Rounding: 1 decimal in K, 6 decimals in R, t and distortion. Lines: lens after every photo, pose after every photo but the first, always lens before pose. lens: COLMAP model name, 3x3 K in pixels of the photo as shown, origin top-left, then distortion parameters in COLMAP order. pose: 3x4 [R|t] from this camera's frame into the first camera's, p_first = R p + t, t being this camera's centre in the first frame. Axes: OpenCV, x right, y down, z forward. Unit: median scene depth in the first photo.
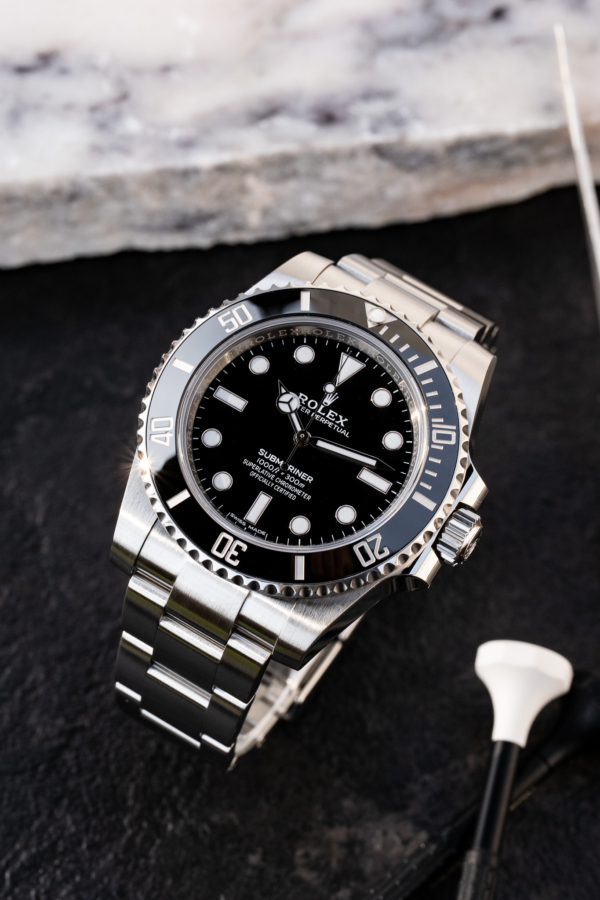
lens RADIAL K [[4683.6, 0, 288.0], [0, 4683.6, 450.6], [0, 0, 1]] dist [2.396978, -13.722057]
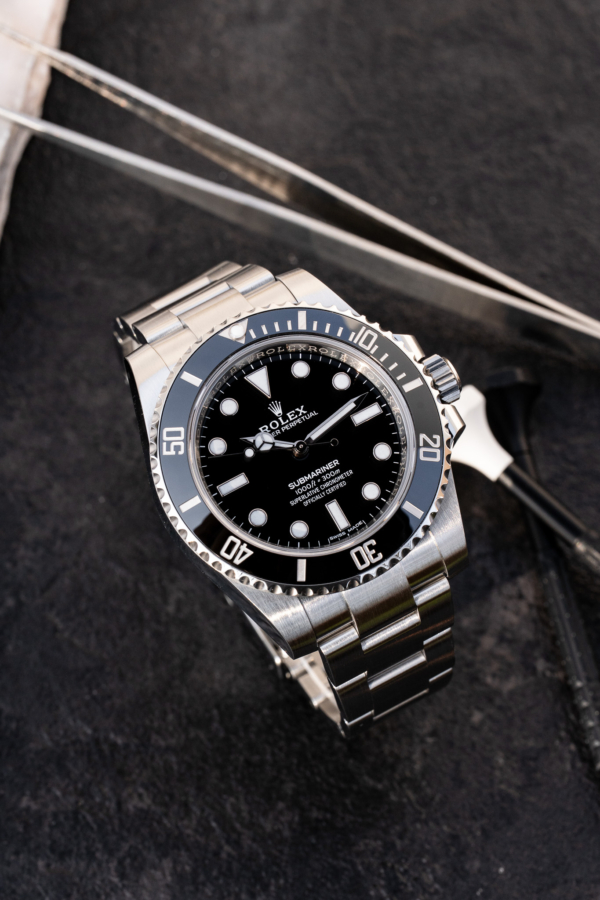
lens RADIAL K [[4683.6, 0, 288.0], [0, 4683.6, 450.6], [0, 0, 1]] dist [2.396978, -13.722057]
pose [[0.480635, -0.828204, 0.288215, -0.296941], [0.787103, 0.552336, 0.274579, -0.288337], [-0.386599, 0.094883, 0.917354, -0.003197]]
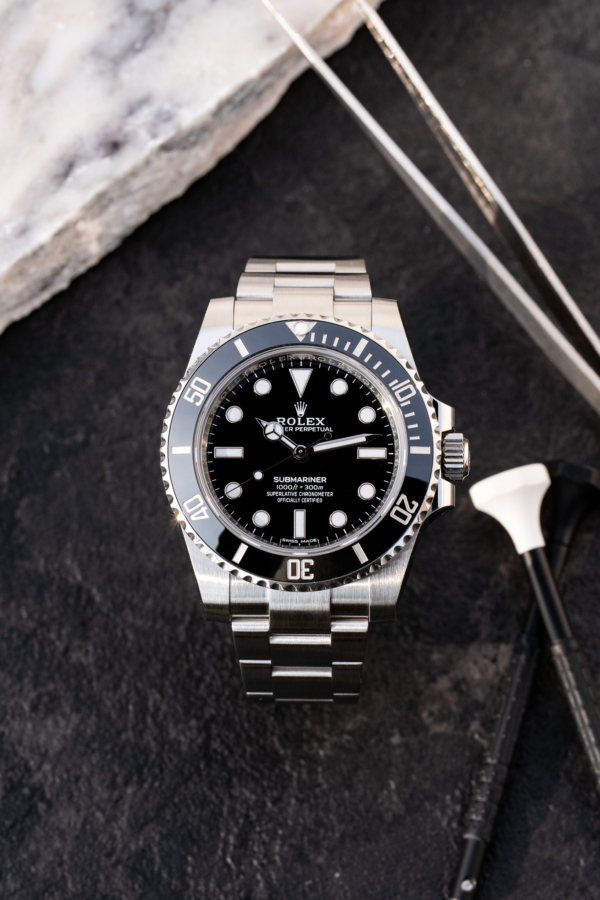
lens RADIAL K [[4683.6, 0, 288.0], [0, 4683.6, 450.6], [0, 0, 1]] dist [2.396978, -13.722057]
pose [[0.857347, -0.508662, 0.078858, -0.087266], [0.485835, 0.850267, 0.202512, -0.229843], [-0.170060, -0.135311, 0.976100, -0.142236]]
